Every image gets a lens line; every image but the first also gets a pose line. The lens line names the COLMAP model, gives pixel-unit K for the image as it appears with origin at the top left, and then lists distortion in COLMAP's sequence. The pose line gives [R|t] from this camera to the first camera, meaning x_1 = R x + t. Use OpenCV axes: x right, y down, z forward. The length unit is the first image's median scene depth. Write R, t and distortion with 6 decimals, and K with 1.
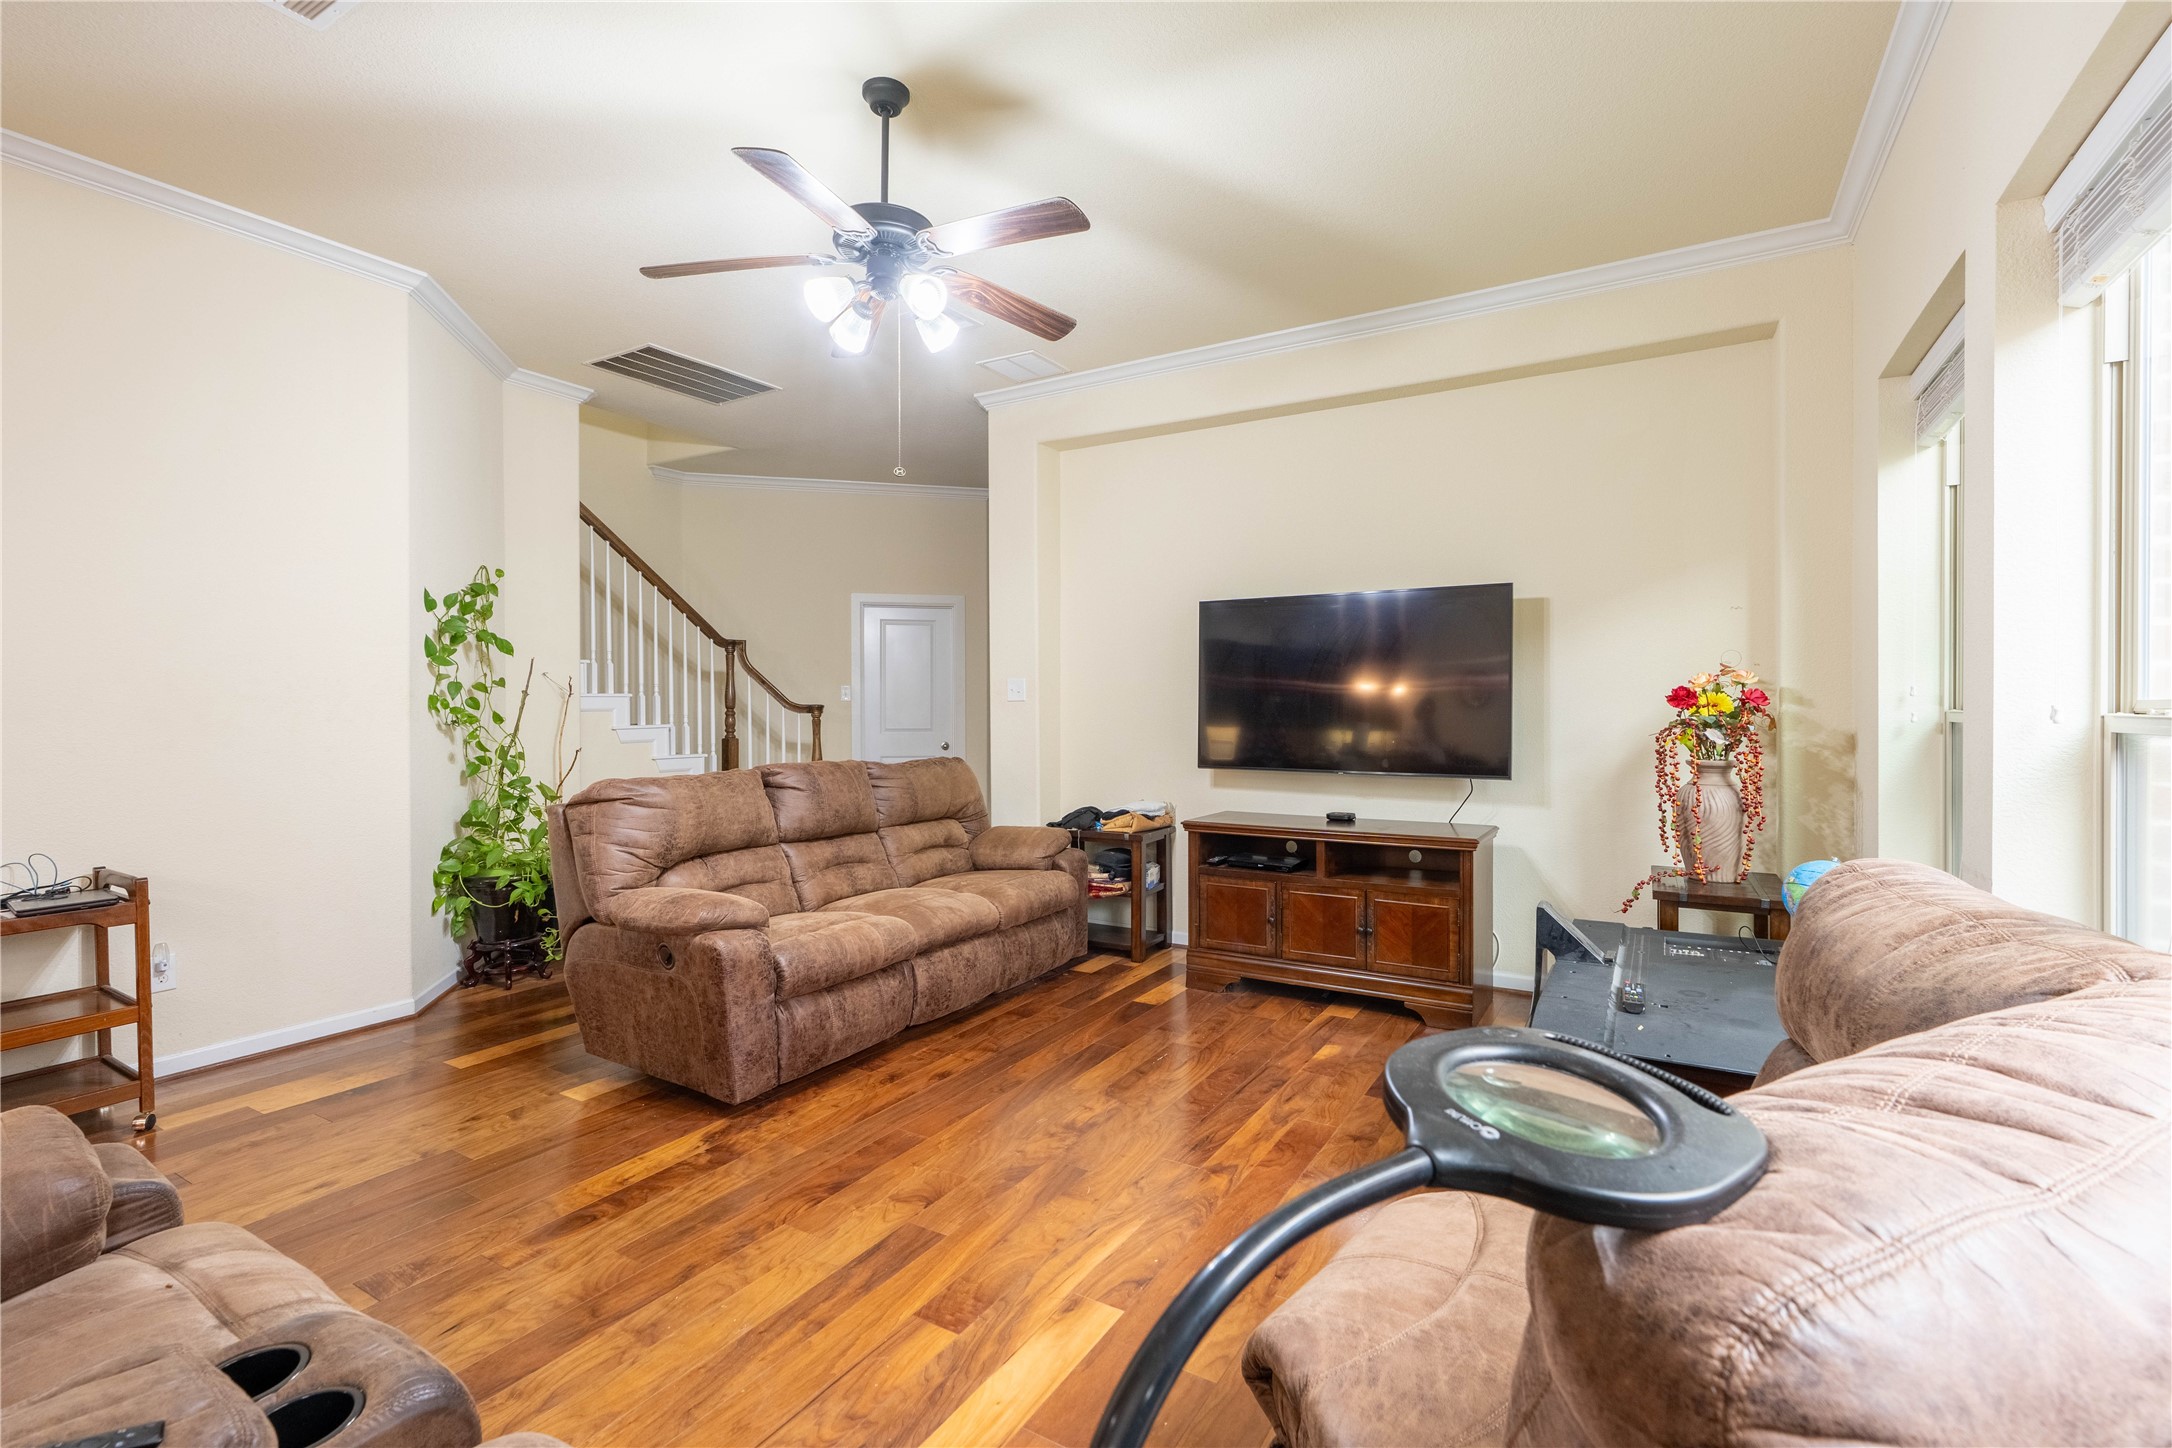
lens RADIAL K [[985.3, 0, 1092.4], [0, 985.3, 721.6], [0, 0, 1]] dist [-0.005872, 0.002463]
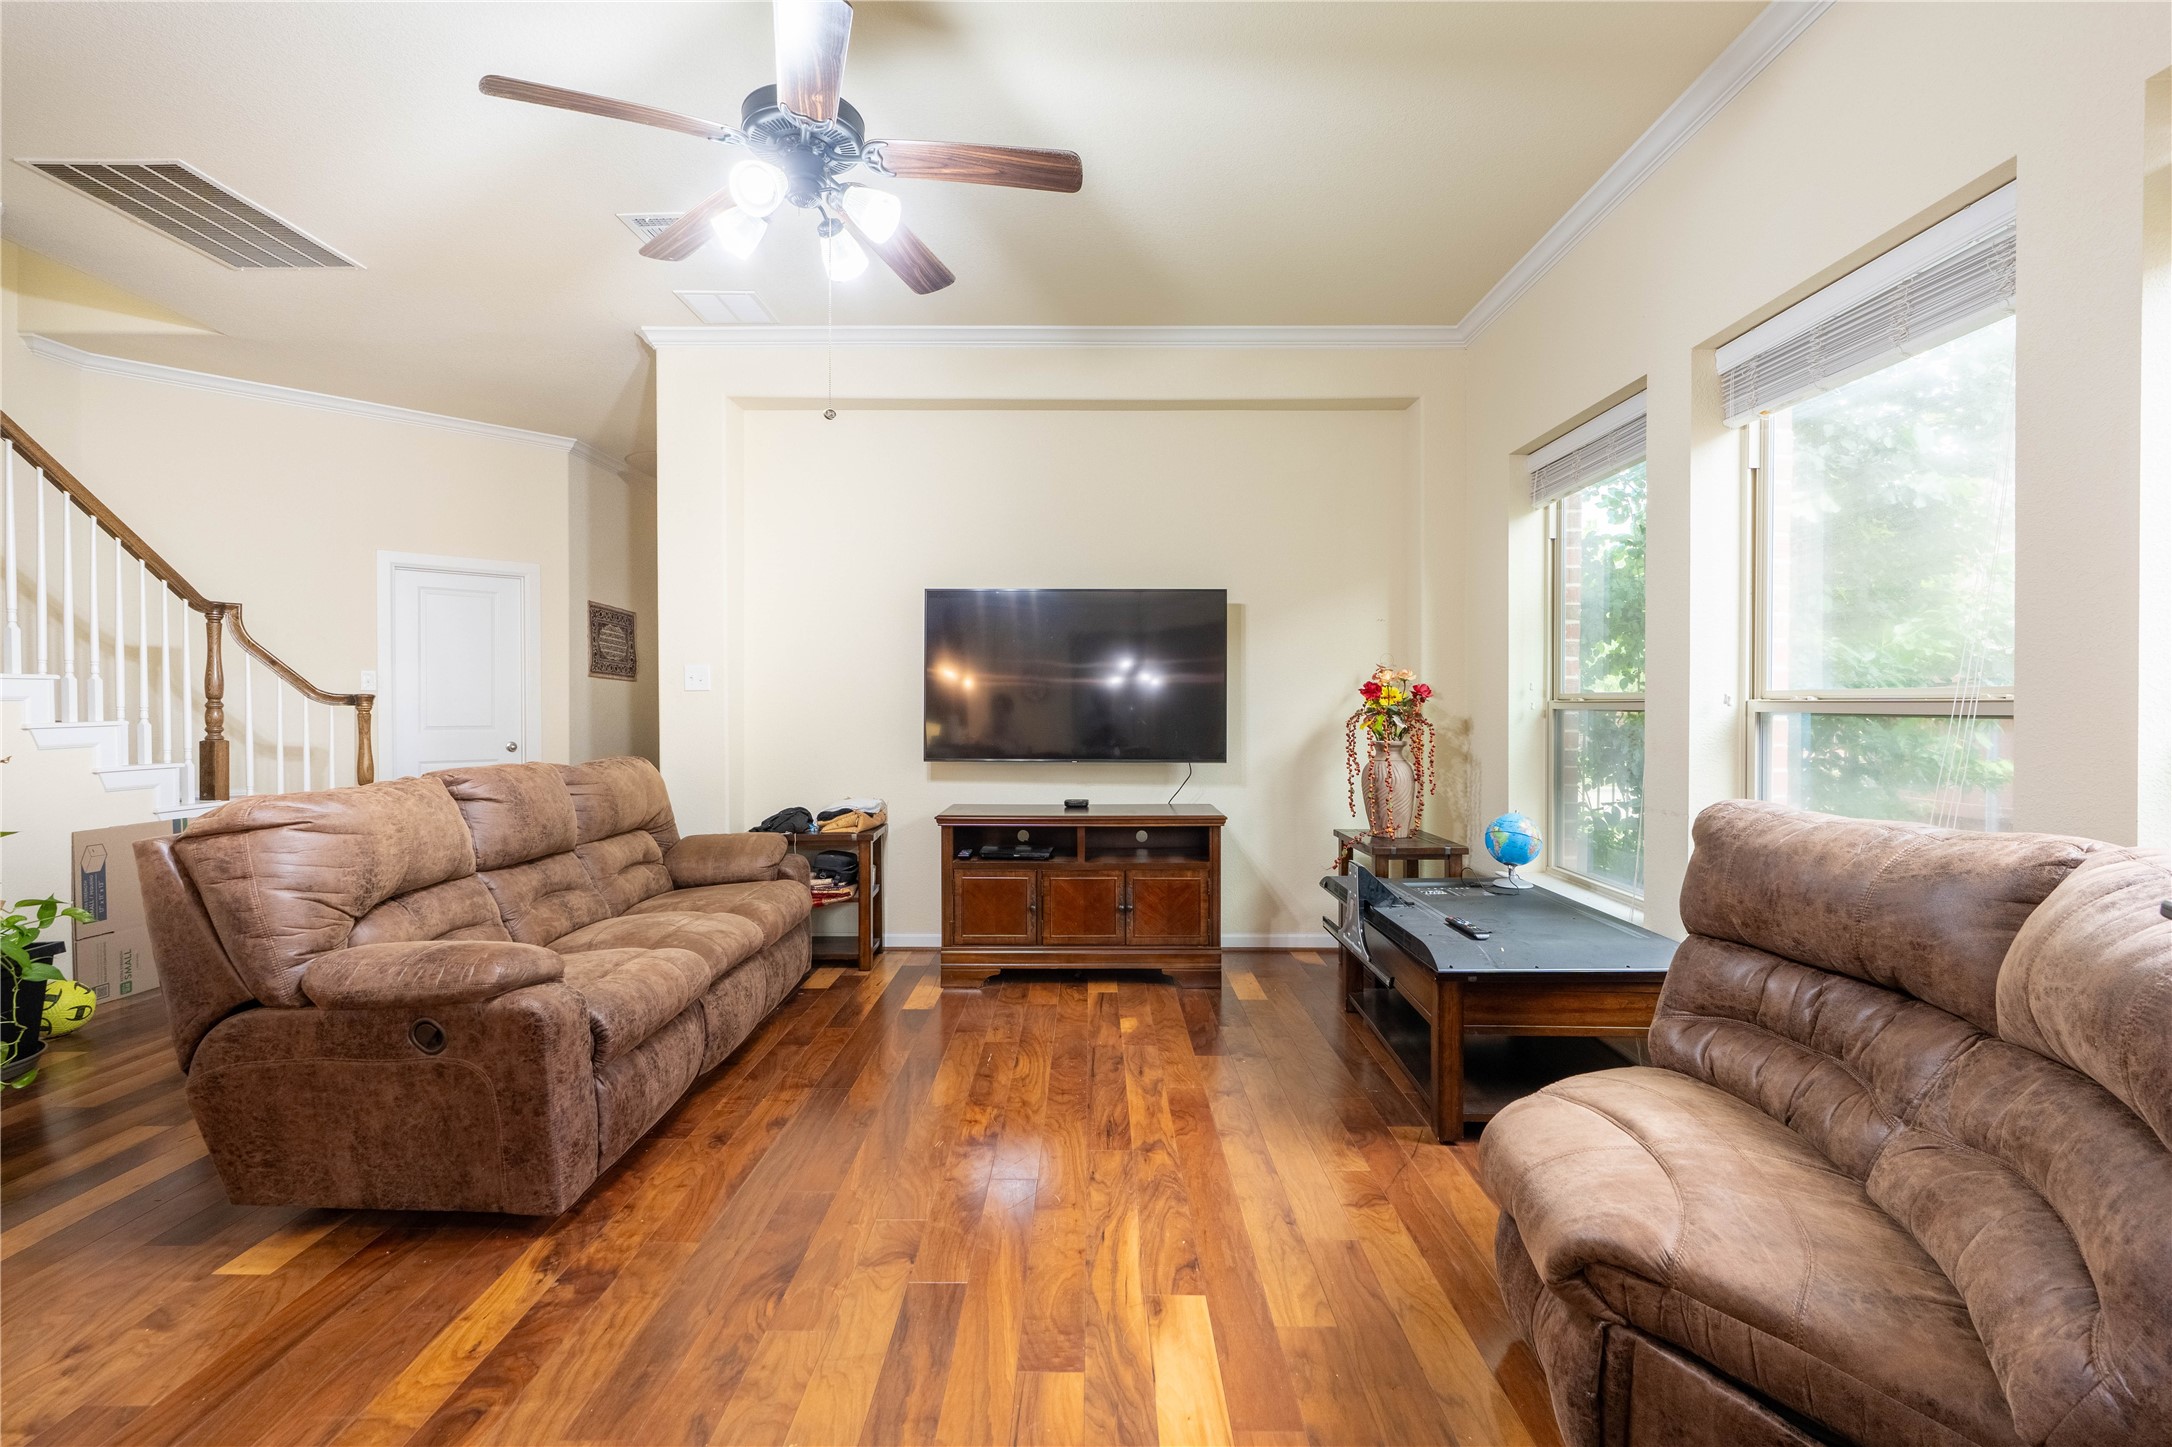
lens RADIAL K [[985.3, 0, 1094.2], [0, 985.3, 720.5], [0, 0, 1]] dist [-0.005872, 0.002463]
pose [[0.857982, -0.006308, 0.513641, -0.320397], [0.005738, 0.999980, 0.002696, 0.007273], [-0.513647, 0.000634, 0.858001, 0.112390]]
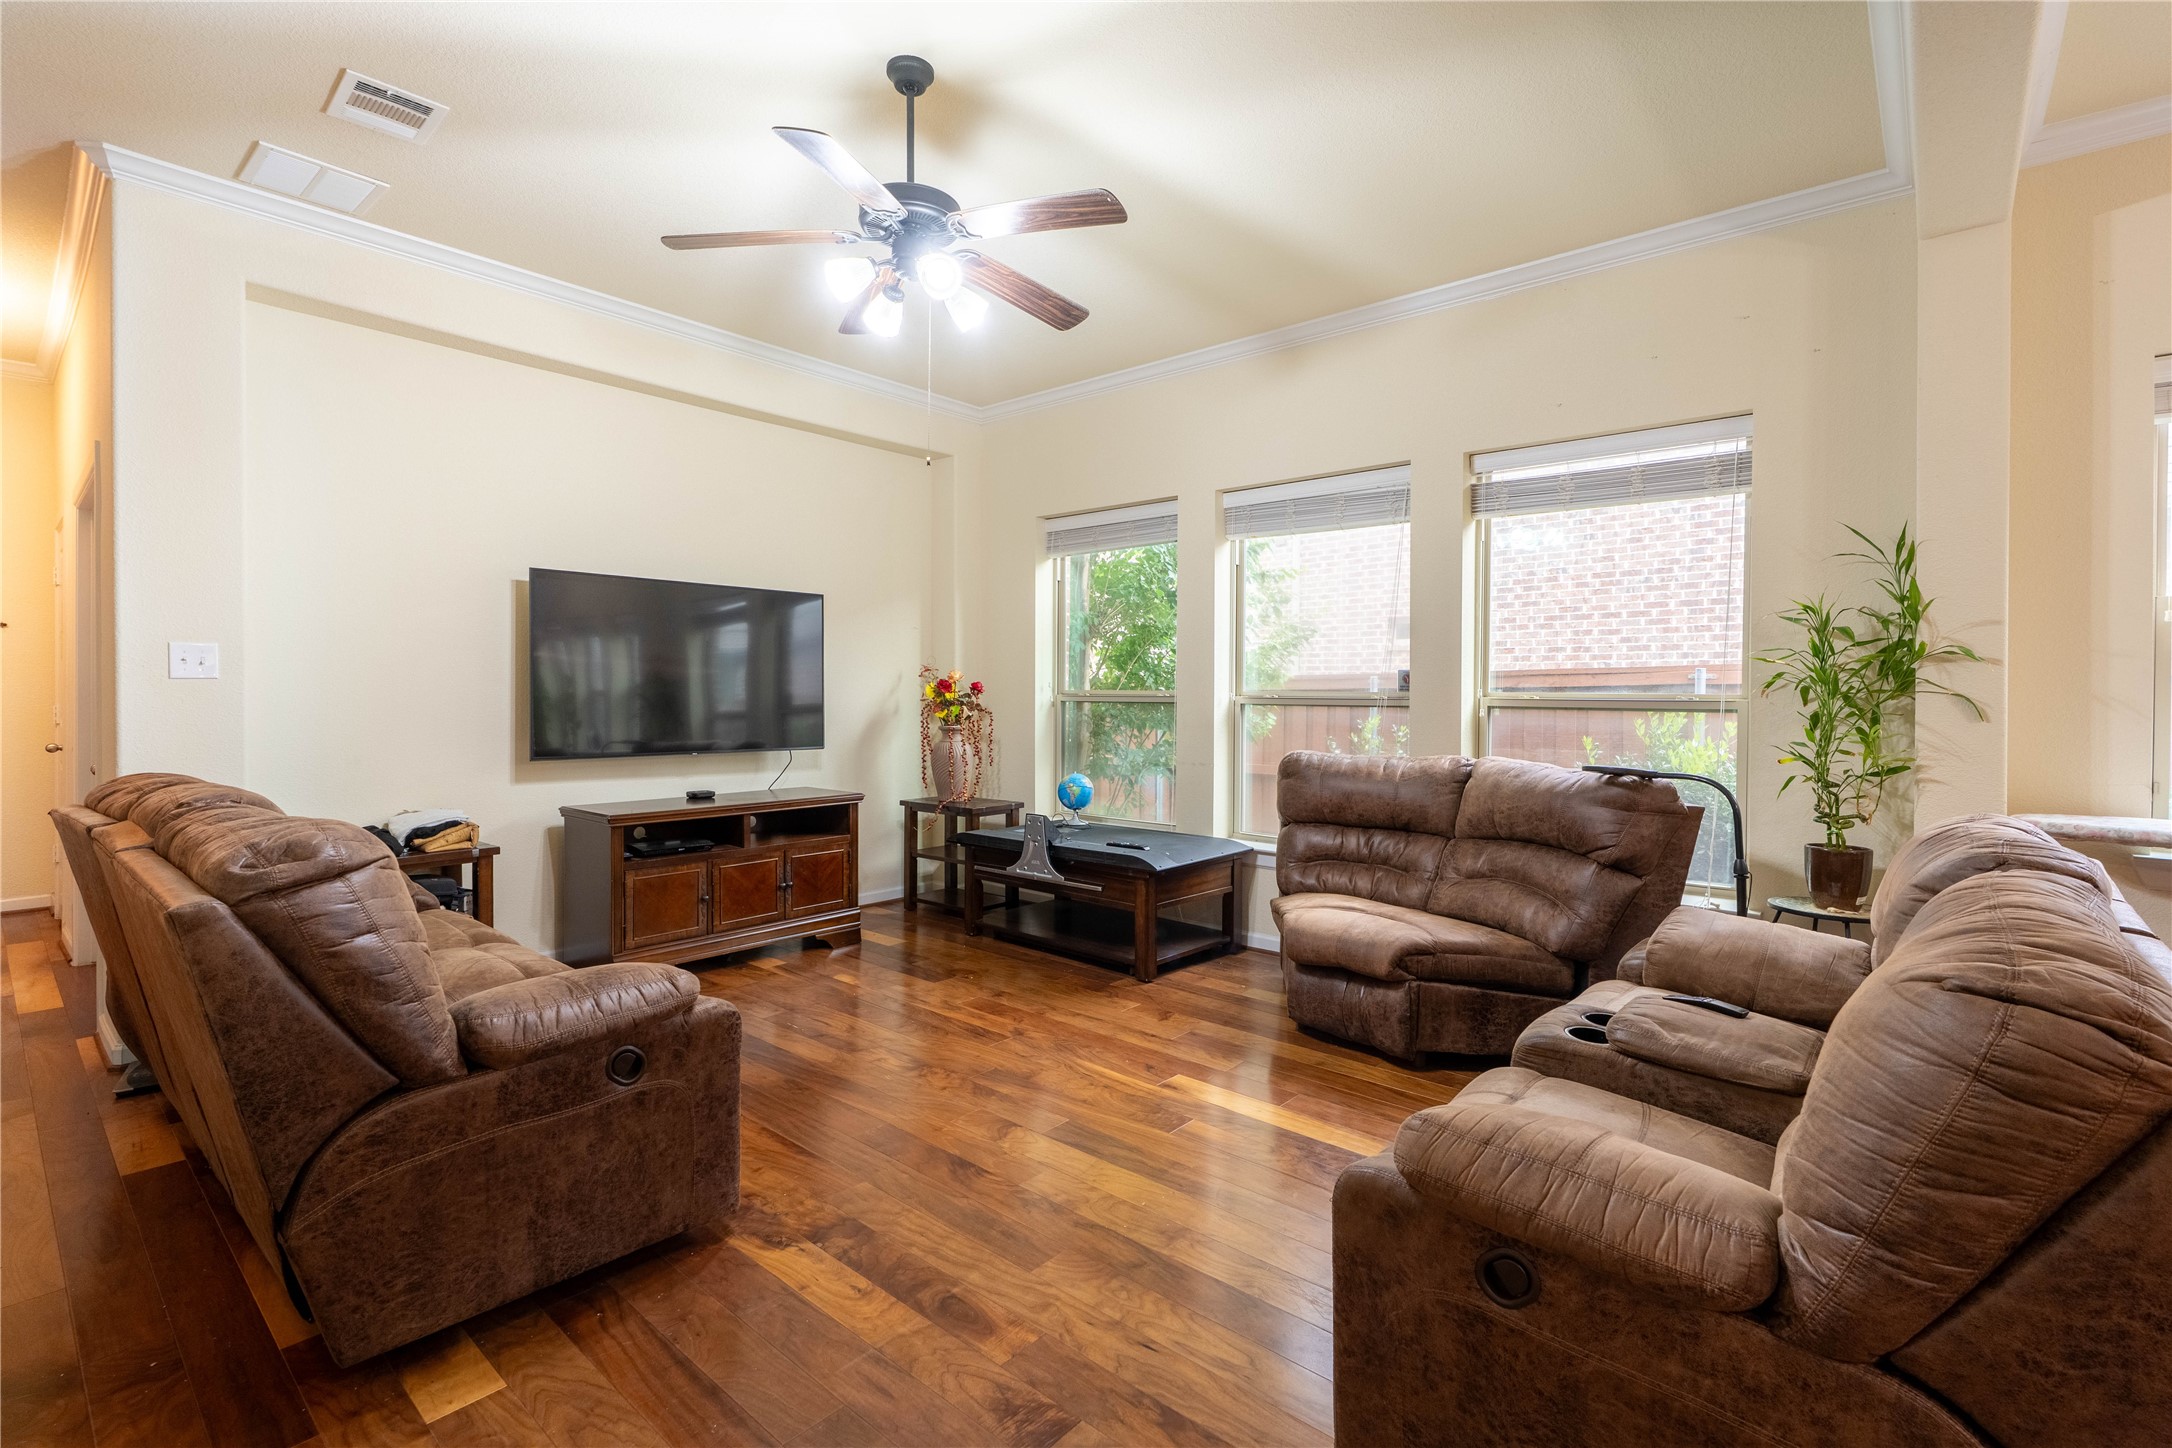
lens RADIAL K [[985.3, 0, 1107.7], [0, 985.3, 710.0], [0, 0, 1]] dist [-0.005872, 0.002463]
pose [[0.155983, -0.015379, 0.987640, -0.863256], [0.008670, 0.999862, 0.014200, -0.006295], [-0.987722, 0.006348, 0.156094, 0.481504]]
